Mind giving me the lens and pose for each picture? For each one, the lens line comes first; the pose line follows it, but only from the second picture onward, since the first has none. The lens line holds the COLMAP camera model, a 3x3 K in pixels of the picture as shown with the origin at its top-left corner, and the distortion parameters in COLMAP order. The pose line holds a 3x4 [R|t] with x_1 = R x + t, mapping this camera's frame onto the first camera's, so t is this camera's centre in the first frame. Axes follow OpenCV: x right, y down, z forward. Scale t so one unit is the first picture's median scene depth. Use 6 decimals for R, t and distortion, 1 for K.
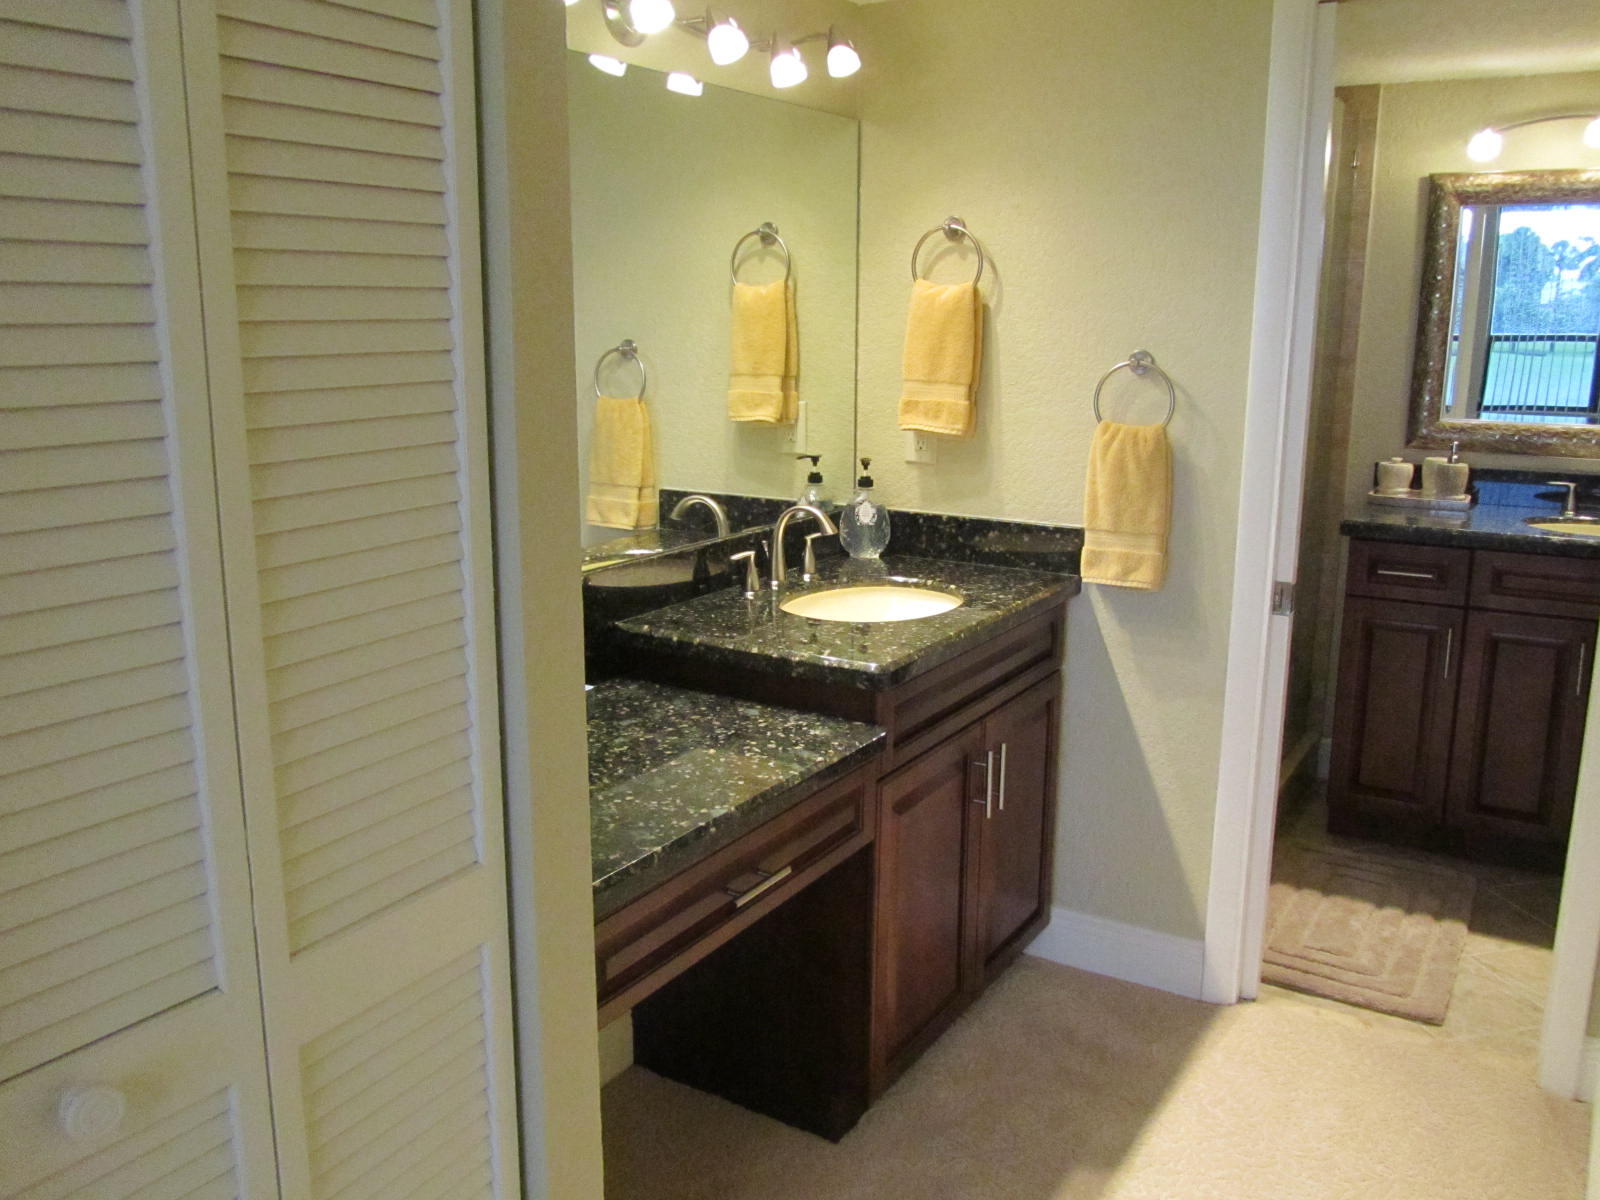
lens RADIAL K [[1349.9, 0, 800.0], [0, 1349.9, 600.0], [0, 0, 1]] dist [-0.012124, -0.011330]
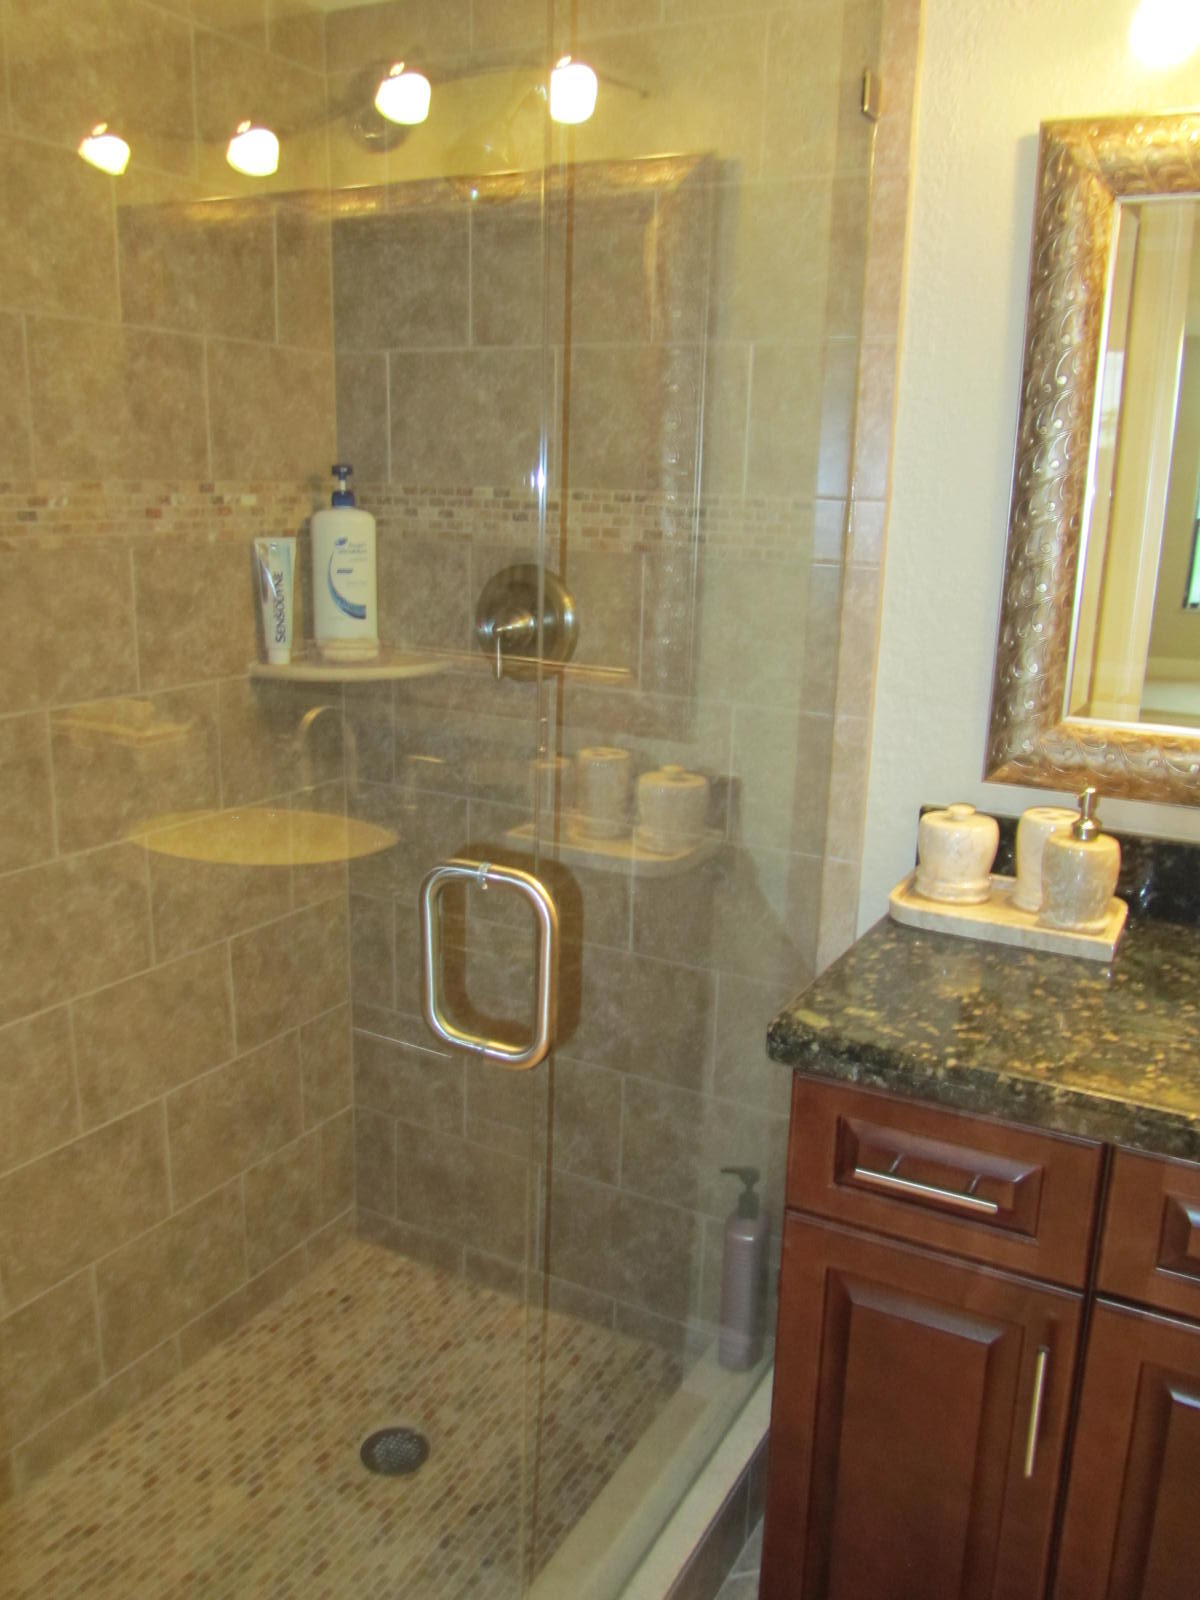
lens RADIAL K [[1349.9, 0, 600.0], [0, 1349.9, 800.0], [0, 0, 1]] dist [-0.012124, -0.011330]
pose [[0.998538, 0.005367, 0.053781, 0.315306], [-0.006972, 0.999534, 0.029702, -0.123316], [-0.053597, -0.030034, 0.998111, 0.596551]]
